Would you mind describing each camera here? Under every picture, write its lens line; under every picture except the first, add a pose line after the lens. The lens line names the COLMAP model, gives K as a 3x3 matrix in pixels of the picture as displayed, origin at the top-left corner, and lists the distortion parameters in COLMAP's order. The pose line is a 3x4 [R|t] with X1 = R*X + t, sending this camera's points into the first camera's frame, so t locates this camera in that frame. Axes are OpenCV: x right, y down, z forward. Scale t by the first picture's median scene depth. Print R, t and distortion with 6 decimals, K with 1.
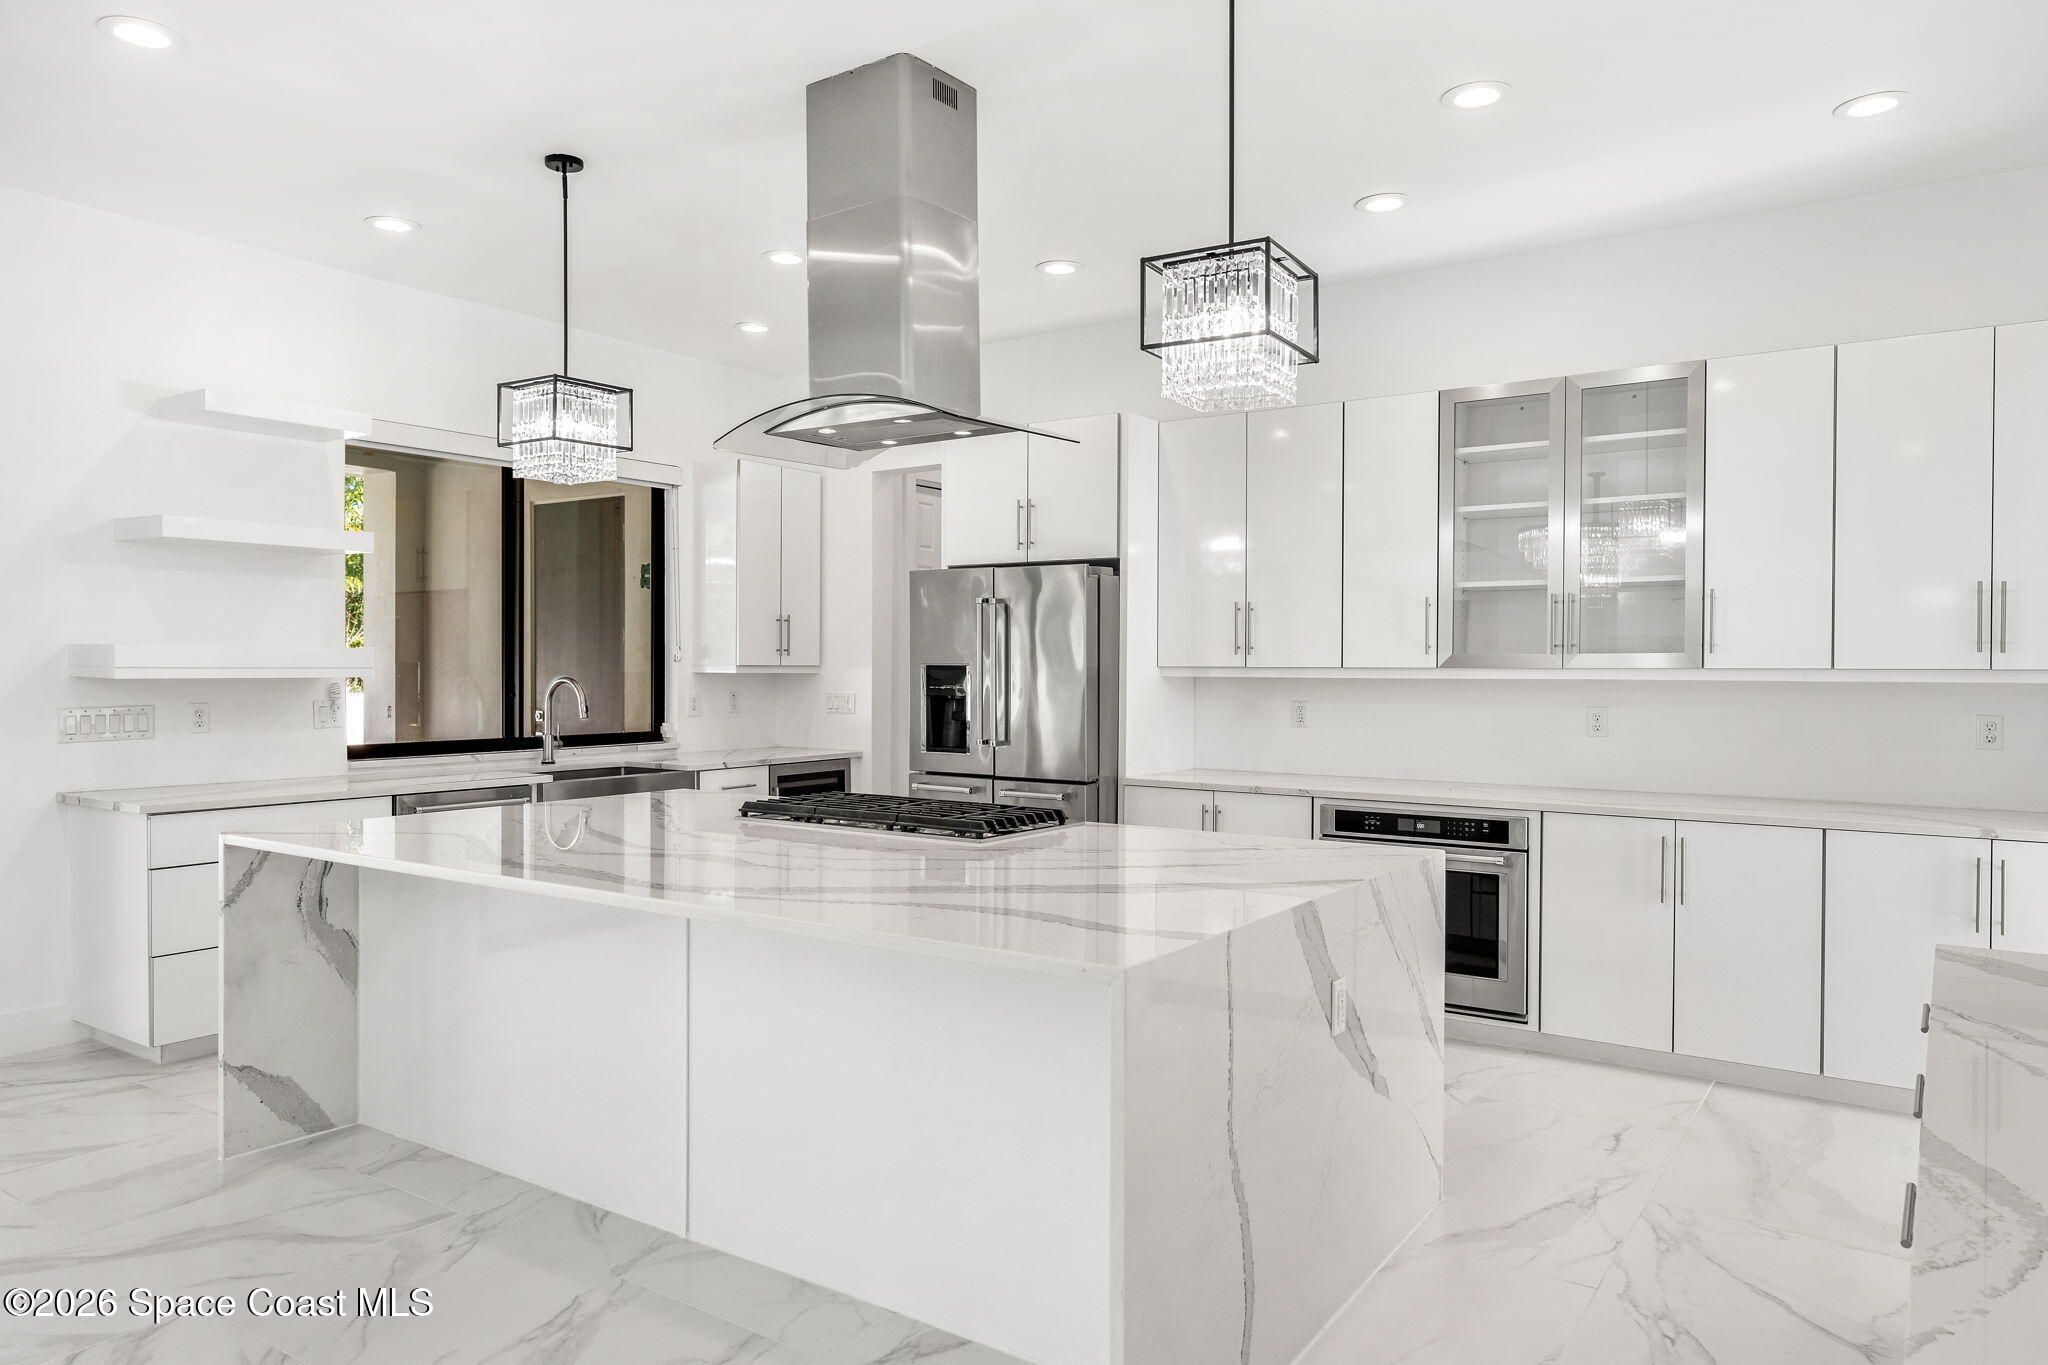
lens RADIAL K [[1315.4, 0, 1029.6], [0, 1315.4, 687.4], [0, 0, 1]] dist [0.002747, -0.001561]
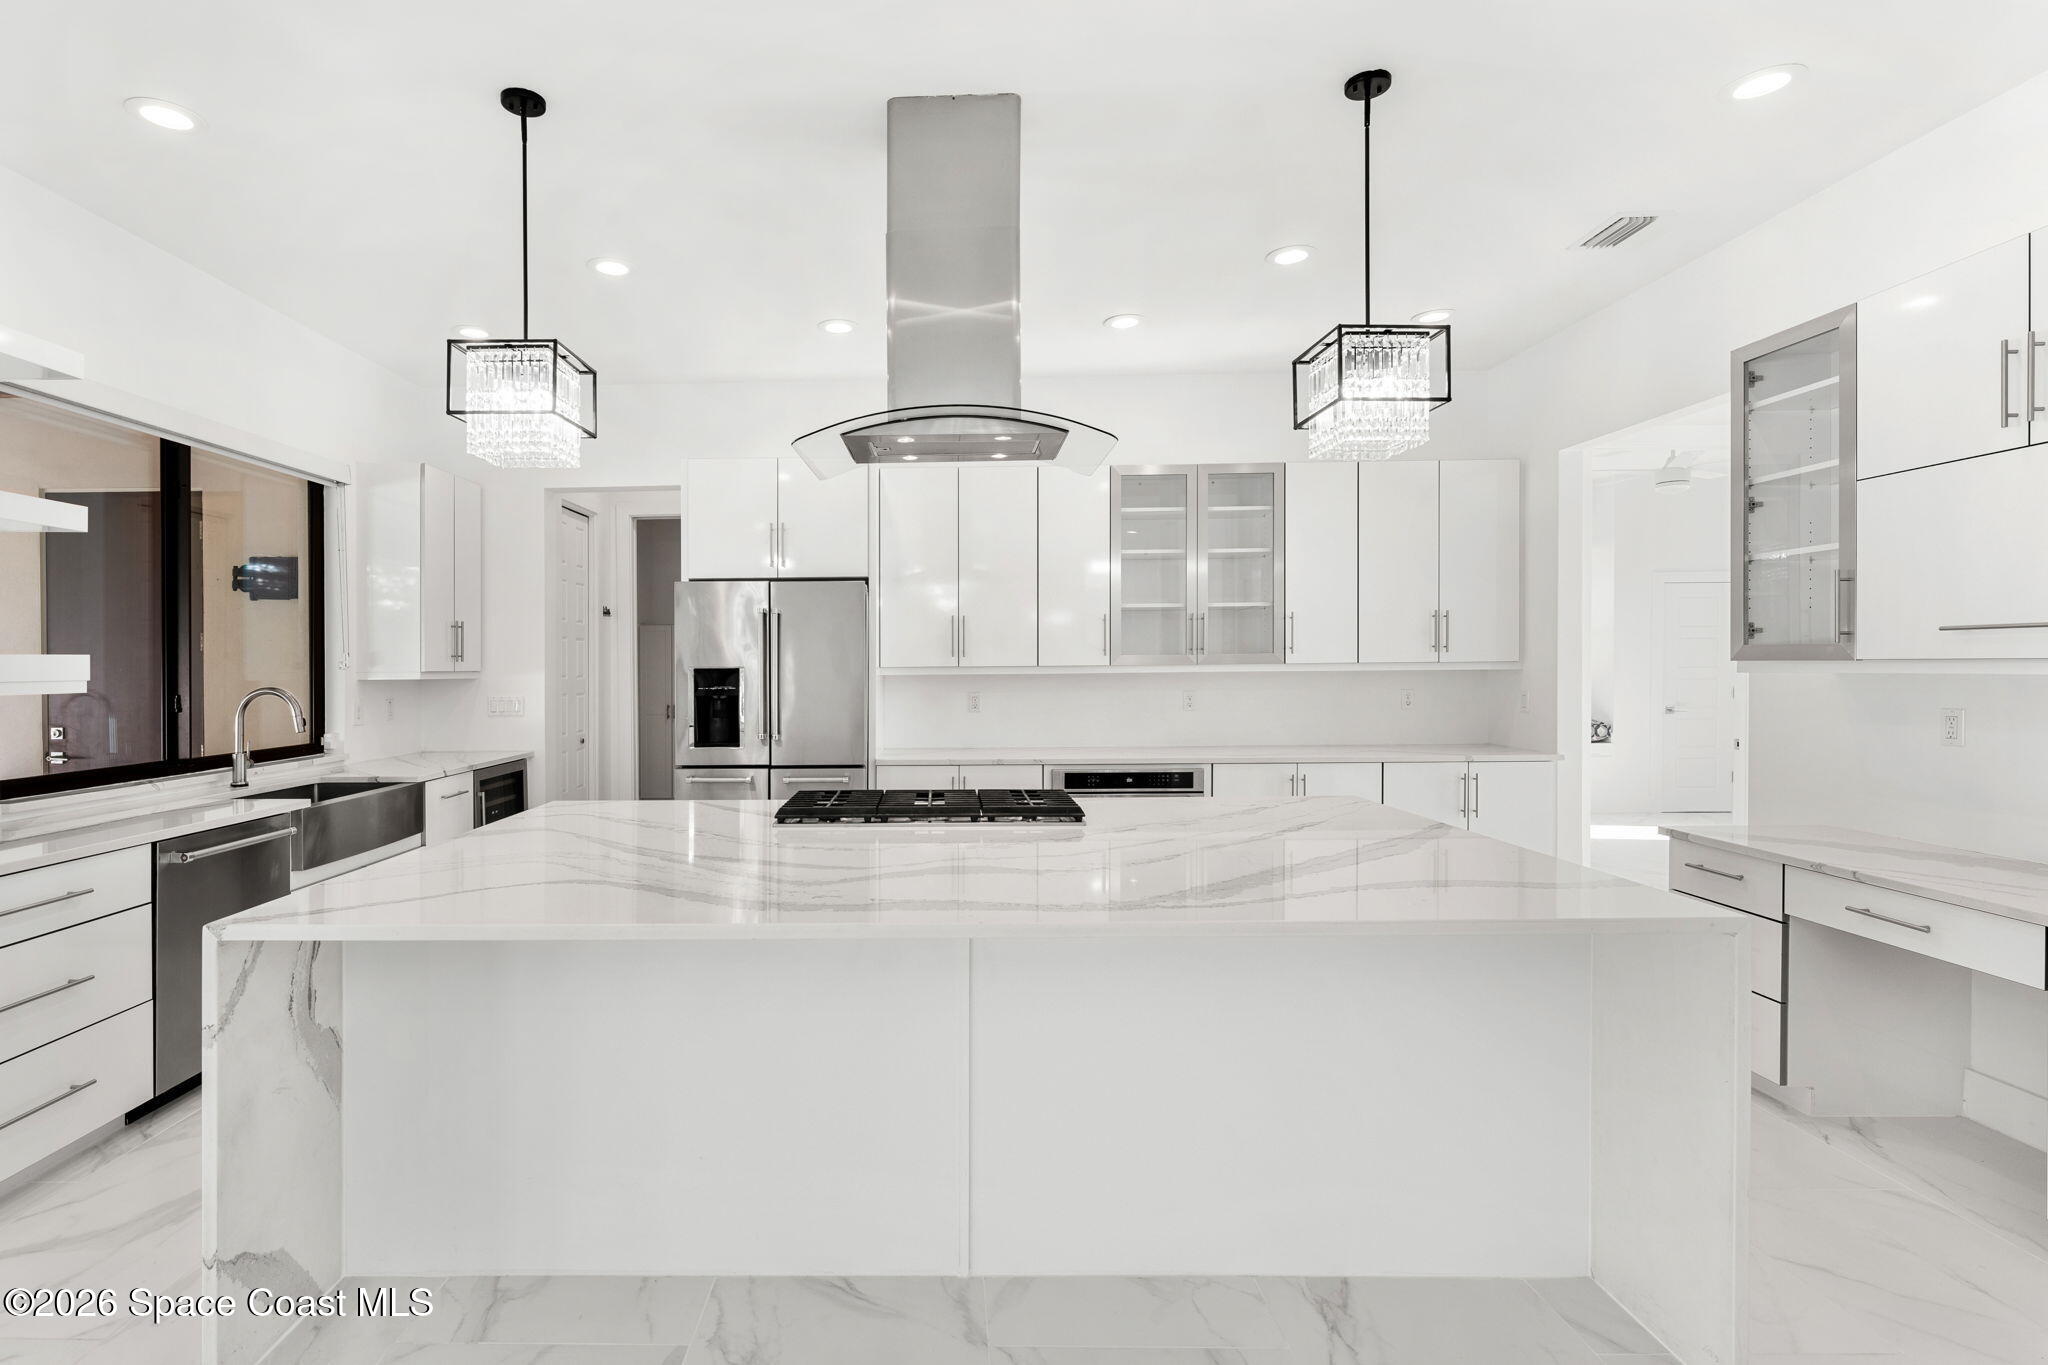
lens RADIAL K [[947.2, 0, 1023.0], [0, 947.2, 673.1], [0, 0, 1]] dist [-0.005999, 0.000459]
pose [[0.838486, -0.015407, 0.544706, -0.343041], [0.020906, 0.999774, -0.003903, -0.005256], [-0.544523, 0.014661, 0.838618, 0.236608]]
